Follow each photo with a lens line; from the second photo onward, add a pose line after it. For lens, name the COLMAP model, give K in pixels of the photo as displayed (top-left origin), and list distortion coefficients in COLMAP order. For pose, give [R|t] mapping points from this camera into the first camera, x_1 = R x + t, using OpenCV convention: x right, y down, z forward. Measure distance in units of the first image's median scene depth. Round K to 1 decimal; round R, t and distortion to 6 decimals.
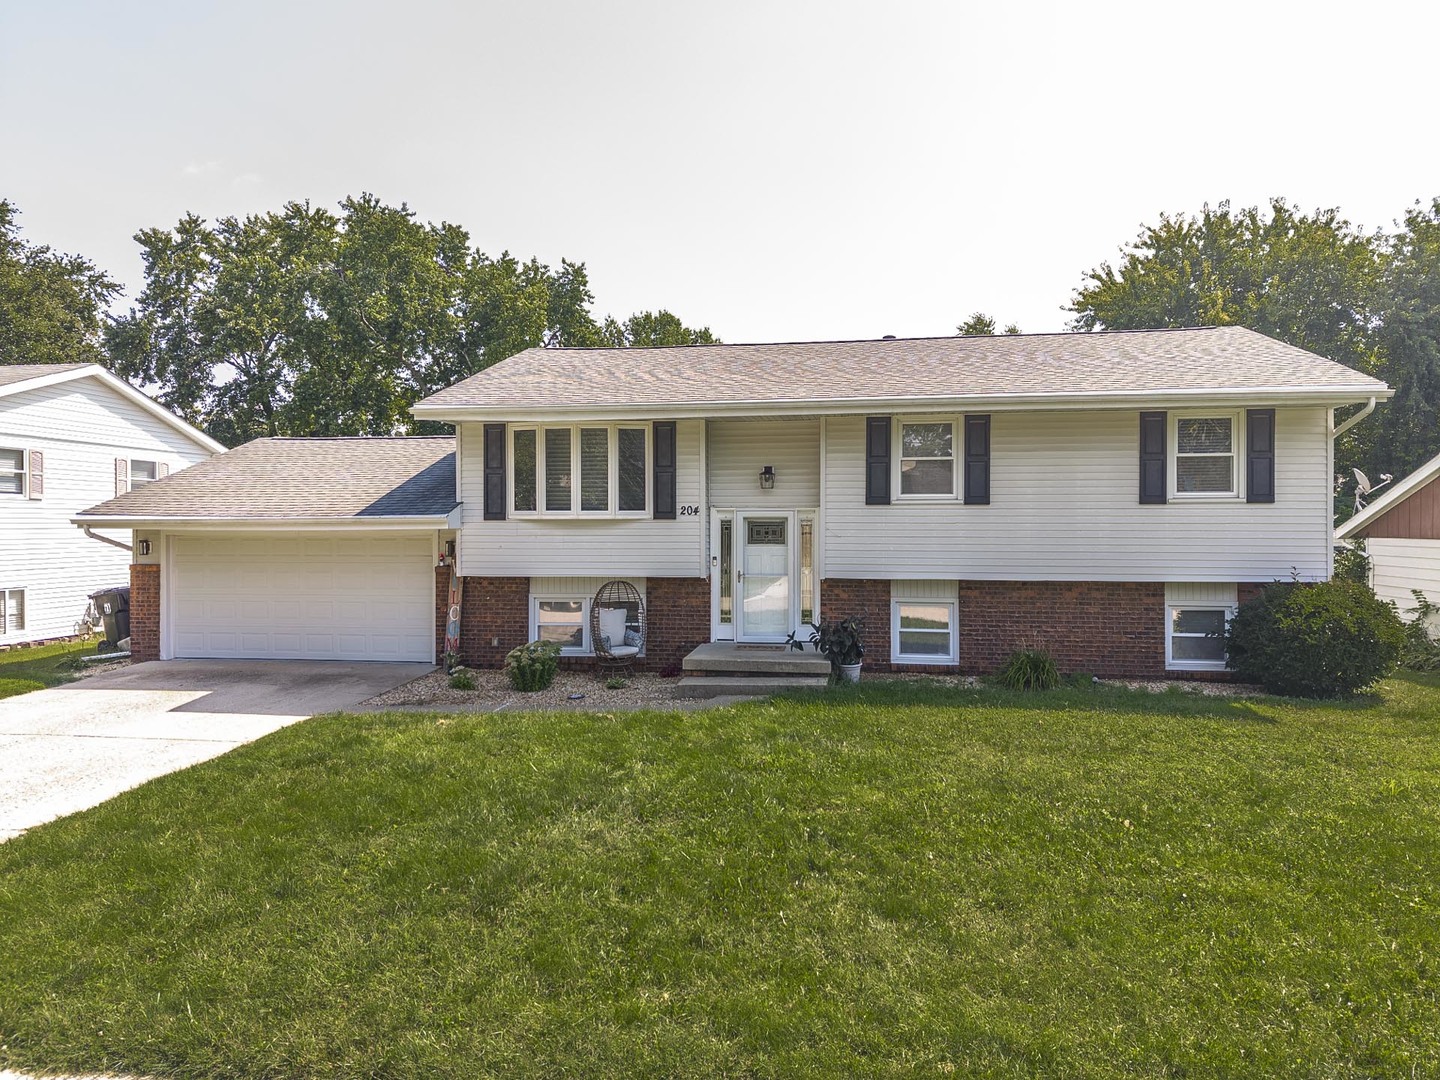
lens RADIAL K [[972.8, 0, 720.0], [0, 972.8, 540.0], [0, 0, 1]] dist [0.010112, -0.007605]
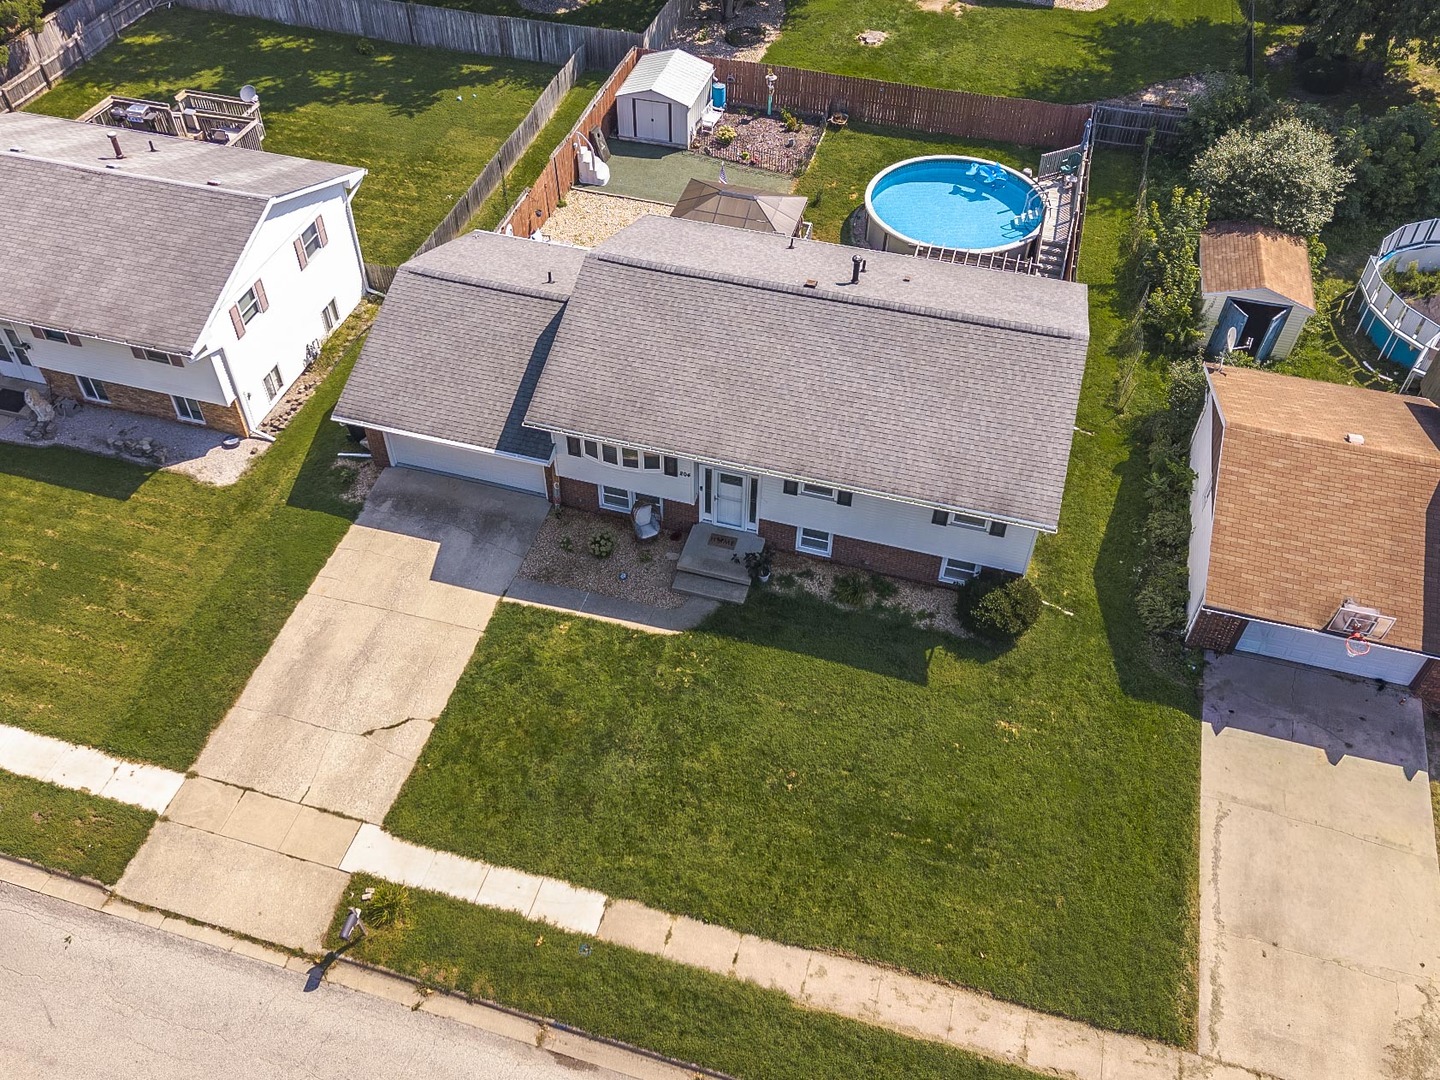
lens RADIAL K [[1169.6, 0, 699.3], [0, 1169.6, 536.2], [0, 0, 1]] dist [0.052127, -0.081304]
pose [[0.990470, 0.101177, -0.093451, 0.195247], [-0.004026, 0.699479, 0.714642, -1.416747], [0.137672, -0.707455, 0.693220, -0.507579]]
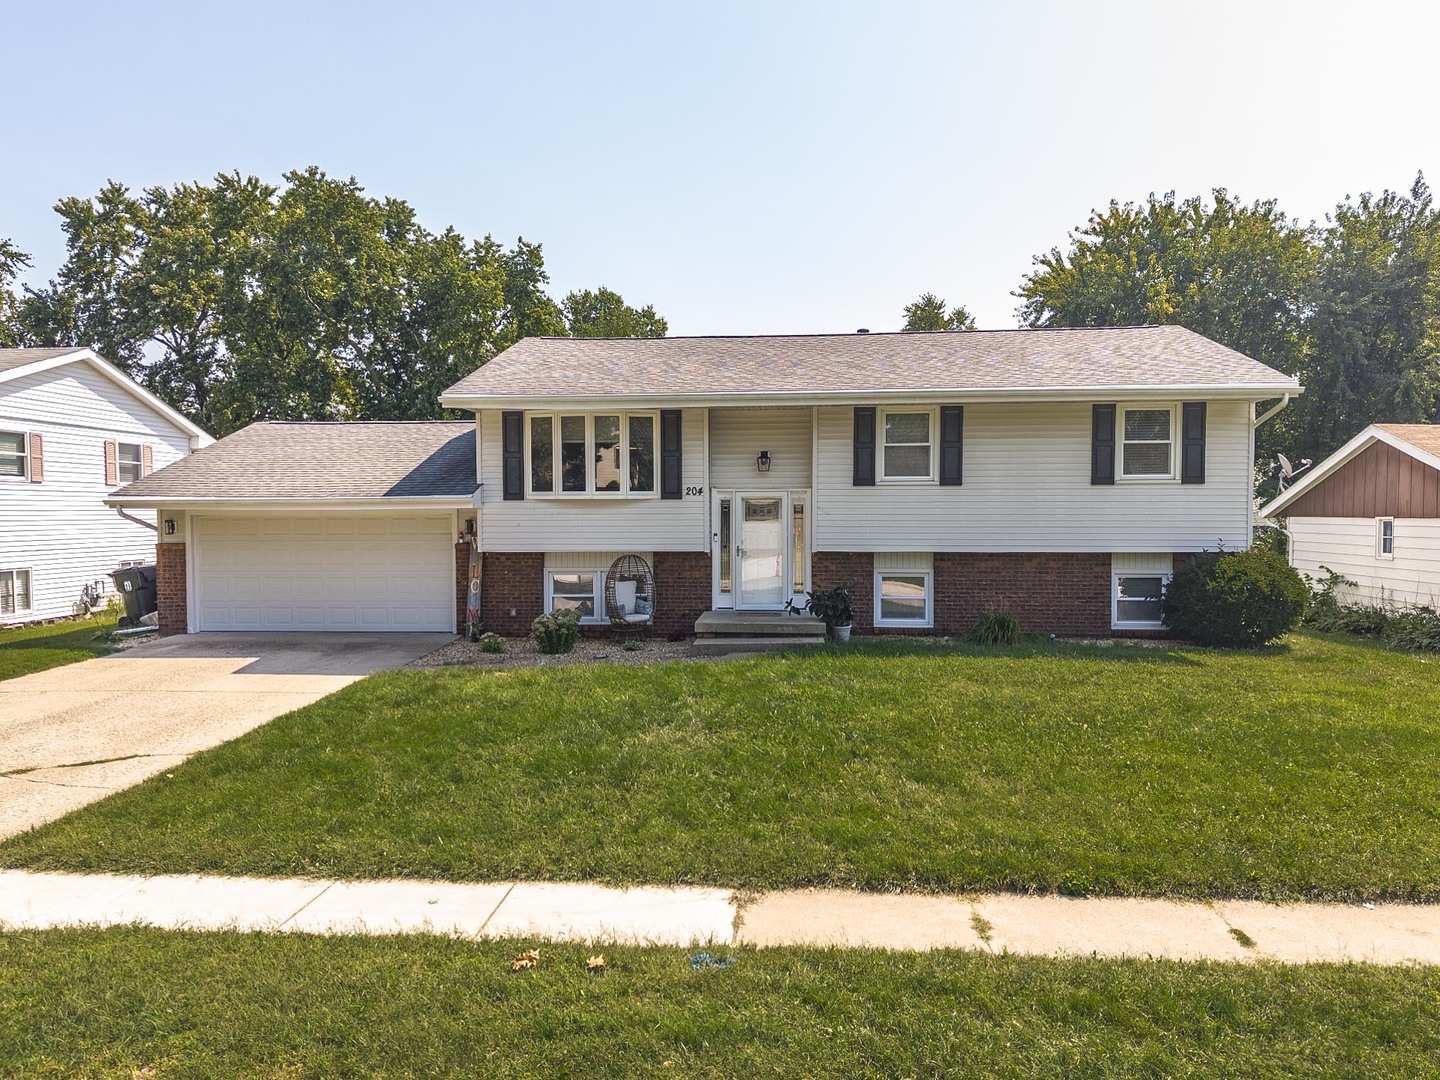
lens RADIAL K [[1019.6, 0, 719.4], [0, 1019.6, 573.3], [0, 0, 1]] dist [0.026056, -0.038428]
pose [[0.997721, -0.006065, 0.067195, -0.079626], [0.003088, 0.999013, 0.044320, 0.011370], [-0.067398, -0.044012, 0.996755, -0.158474]]
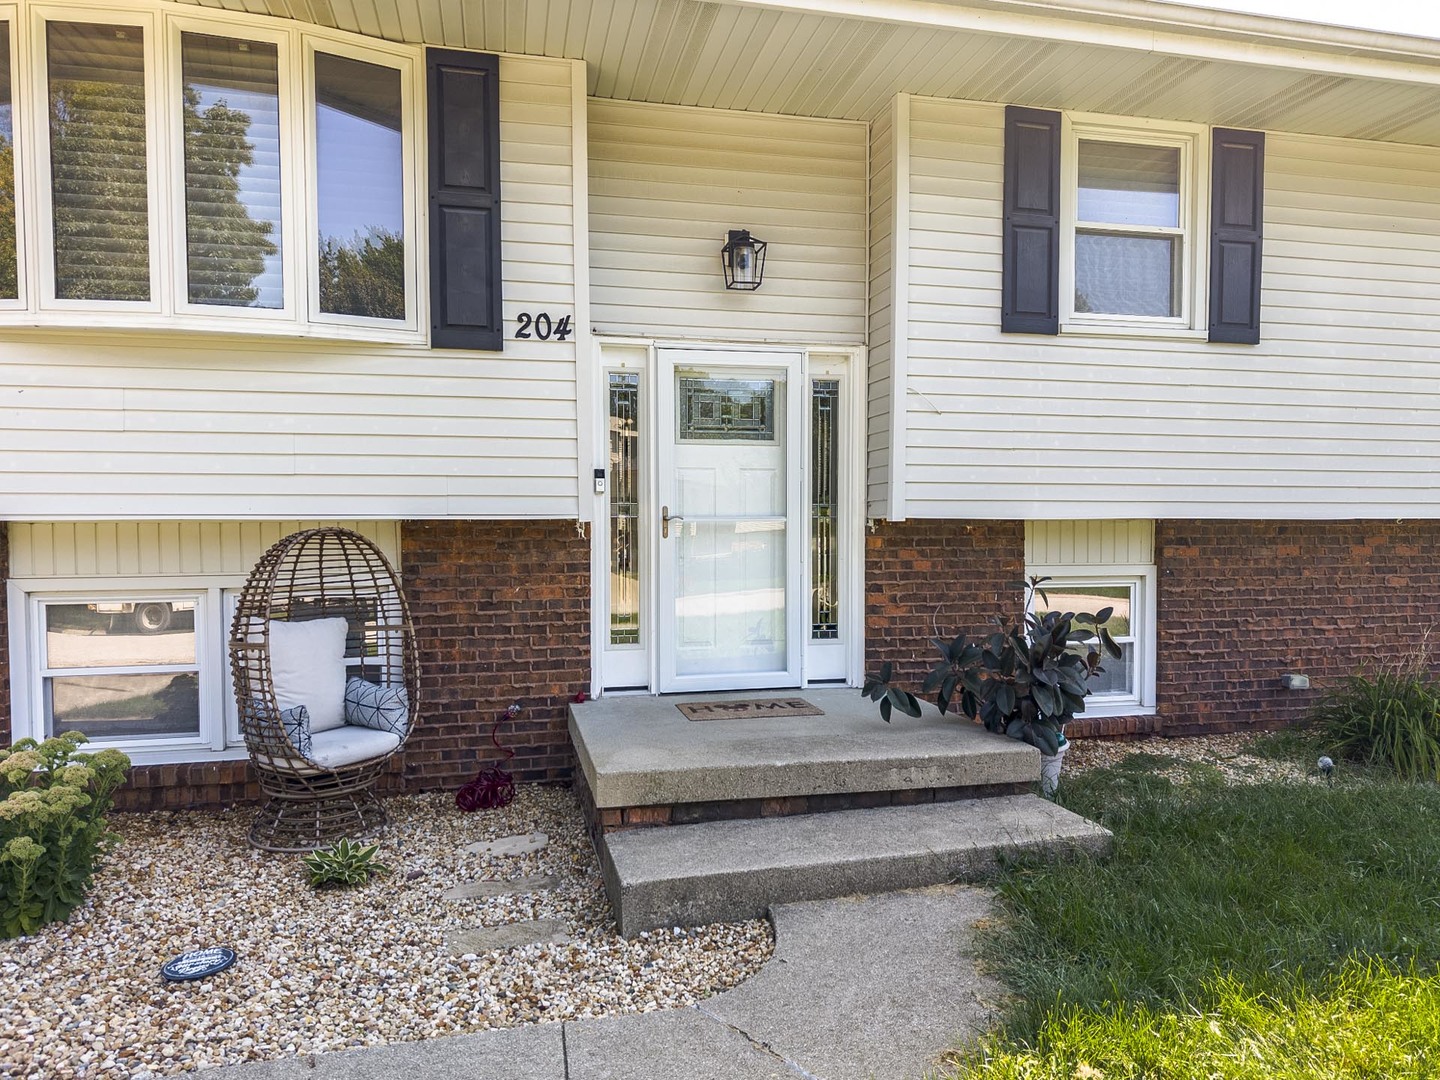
lens RADIAL K [[984.7, 0, 721.1], [0, 984.7, 572.0], [0, 0, 1]] dist [0.037016, -0.040345]
pose [[0.930925, -0.018421, 0.364745, -0.100236], [0.009204, 0.999593, 0.026993, 0.047238], [-0.365094, -0.021772, 0.930716, 0.633419]]
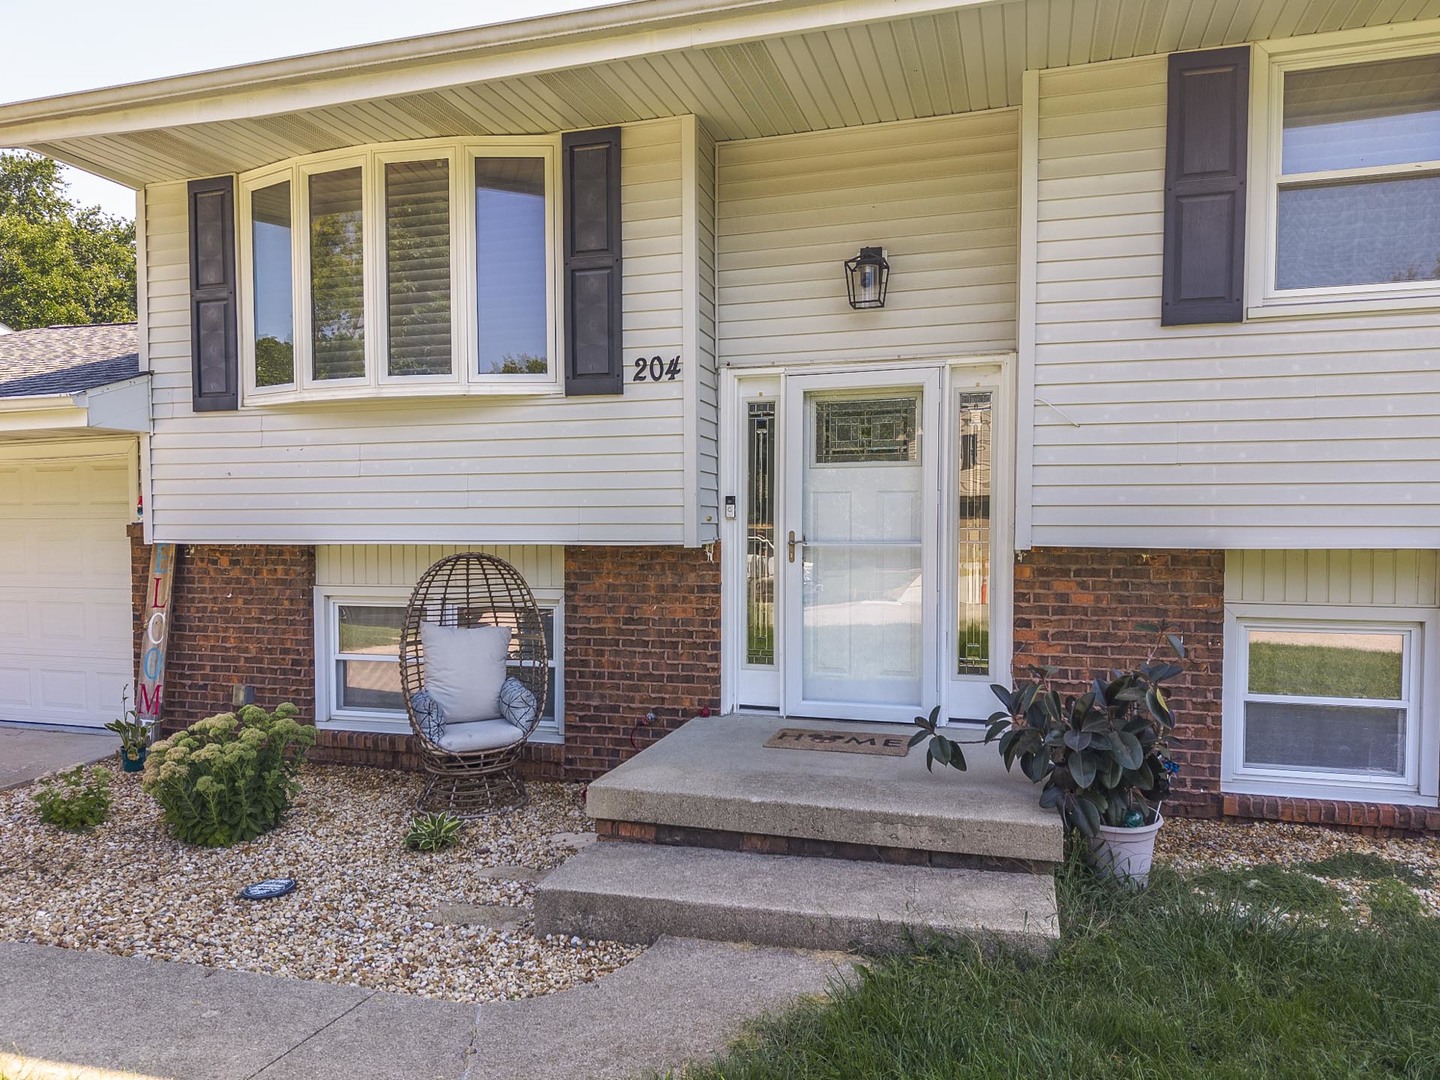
lens RADIAL K [[984.7, 0, 721.1], [0, 984.7, 572.0], [0, 0, 1]] dist [0.037016, -0.040345]
pose [[0.989743, 0.006629, -0.142708, 0.047543], [-0.002825, 0.999636, 0.026841, 0.037467], [0.142834, -0.026162, 0.989401, 0.610961]]
